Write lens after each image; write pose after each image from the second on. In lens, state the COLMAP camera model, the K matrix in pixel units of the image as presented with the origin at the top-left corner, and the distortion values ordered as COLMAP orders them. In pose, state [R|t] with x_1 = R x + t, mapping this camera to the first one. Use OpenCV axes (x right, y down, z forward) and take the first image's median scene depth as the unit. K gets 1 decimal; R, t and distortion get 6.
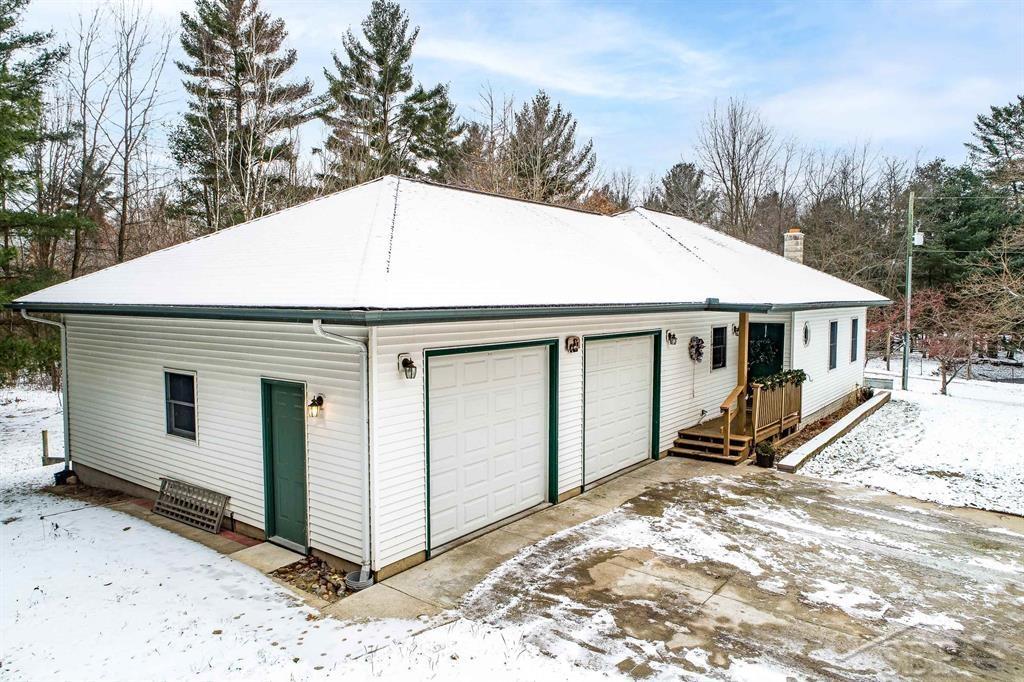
lens RADIAL K [[684.8, 0, 512.0], [0, 684.8, 341.0], [0, 0, 1]] dist [-0.006450, 0.002378]
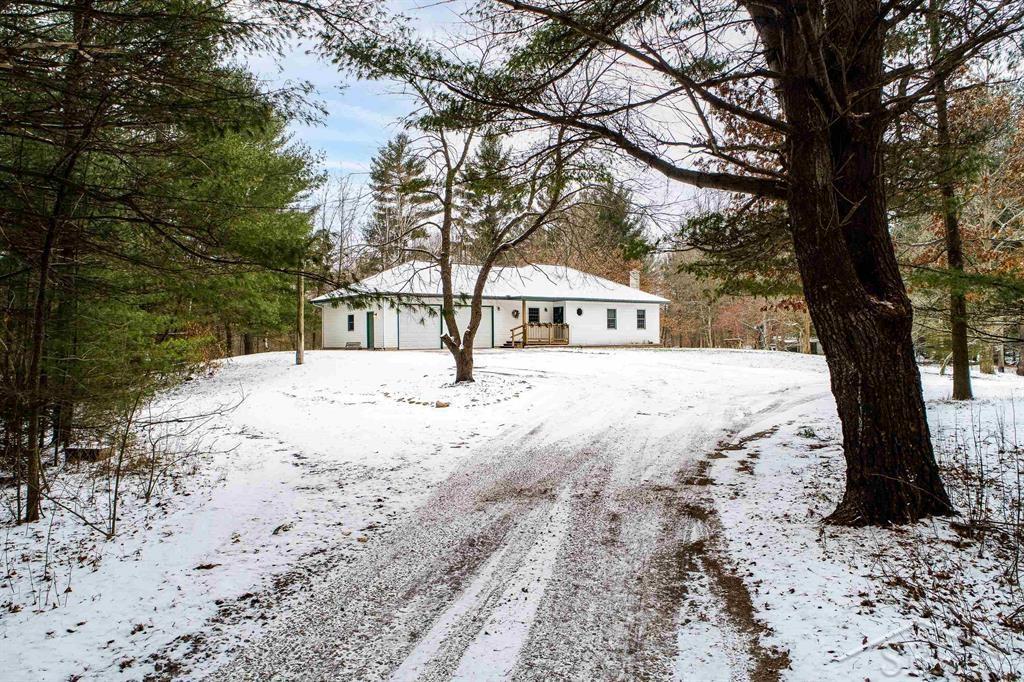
lens RADIAL K [[684.8, 0, 512.0], [0, 684.8, 341.0], [0, 0, 1]] dist [-0.006450, 0.002378]
pose [[0.963370, -0.016659, -0.267658, 0.367746], [0.001557, 0.998399, -0.056537, 0.103711], [0.268172, 0.054049, 0.961854, -0.638653]]
